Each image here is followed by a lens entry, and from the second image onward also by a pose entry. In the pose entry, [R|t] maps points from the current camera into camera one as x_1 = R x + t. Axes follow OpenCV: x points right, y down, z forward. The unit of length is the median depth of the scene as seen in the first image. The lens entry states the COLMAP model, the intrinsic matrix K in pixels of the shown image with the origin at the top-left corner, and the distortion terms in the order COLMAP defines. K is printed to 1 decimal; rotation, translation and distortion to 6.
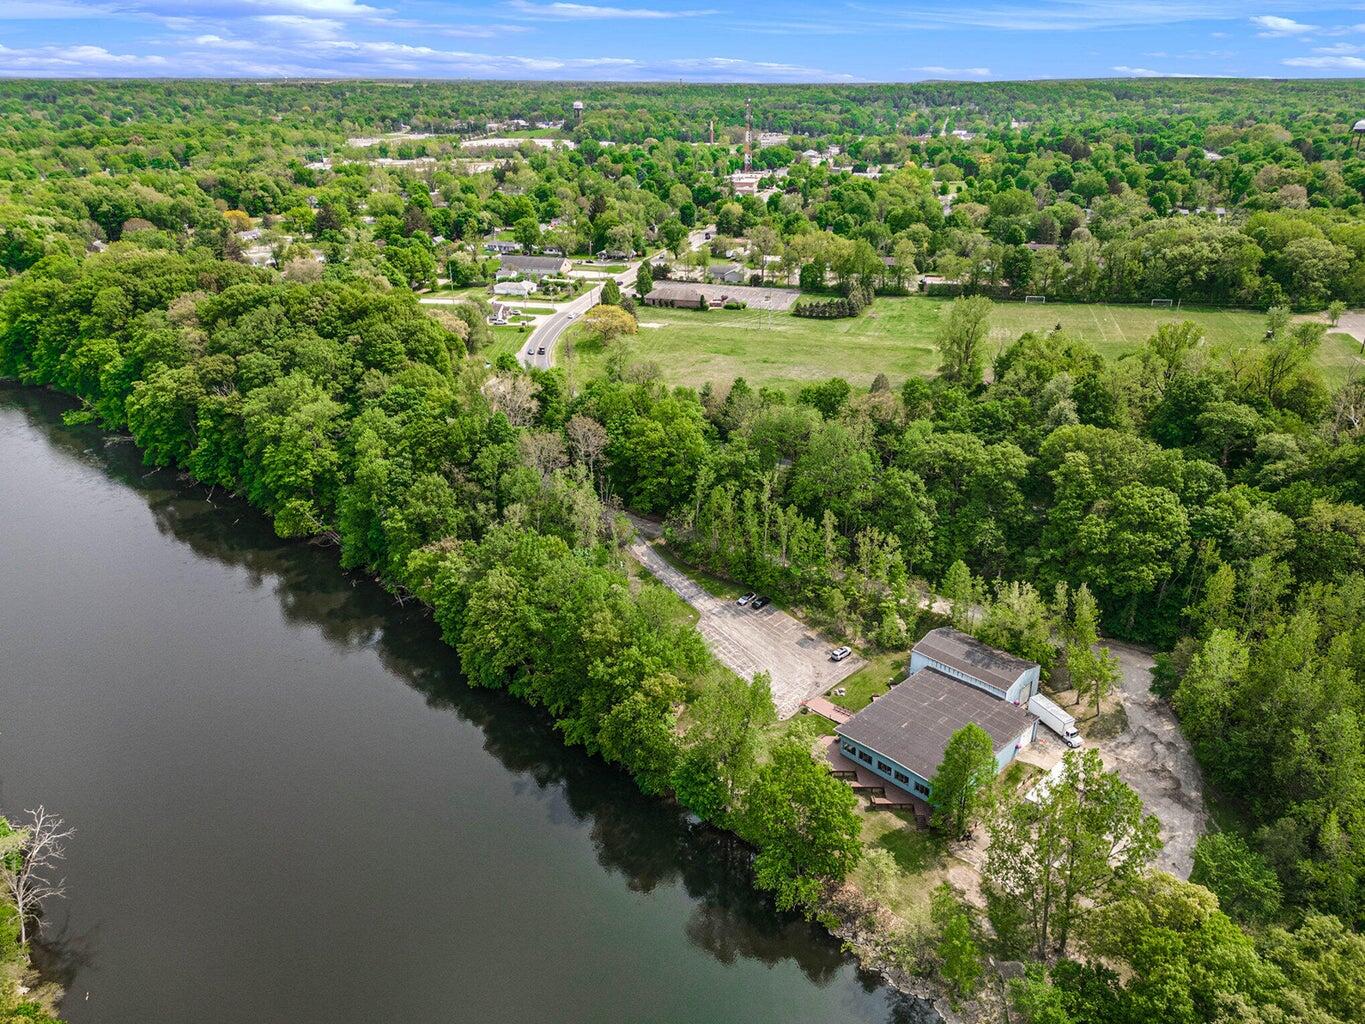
lens RADIAL K [[985.4, 0, 686.5], [0, 985.4, 485.6], [0, 0, 1]] dist [0.130741, -0.164576]
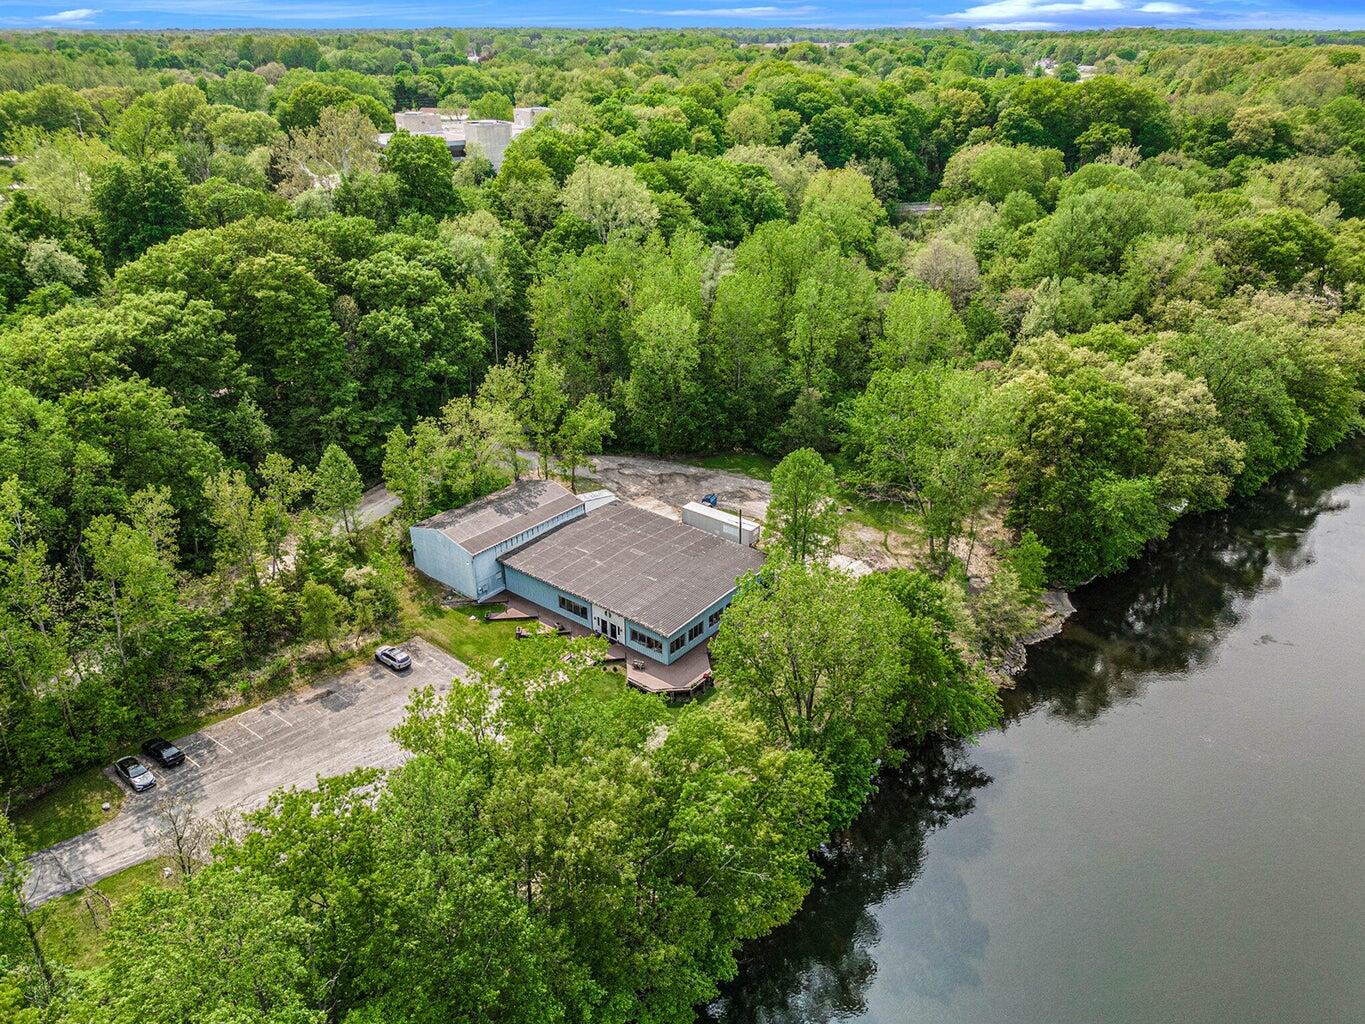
lens RADIAL K [[968.0, 0, 708.3], [0, 968.0, 513.2], [0, 0, 1]] dist [-0.000768, 0.000179]
pose [[-0.127592, -0.434324, 0.891674, -0.293451], [0.380329, 0.808872, 0.448414, -0.068216], [-0.916008, 0.396344, 0.061981, 0.712915]]
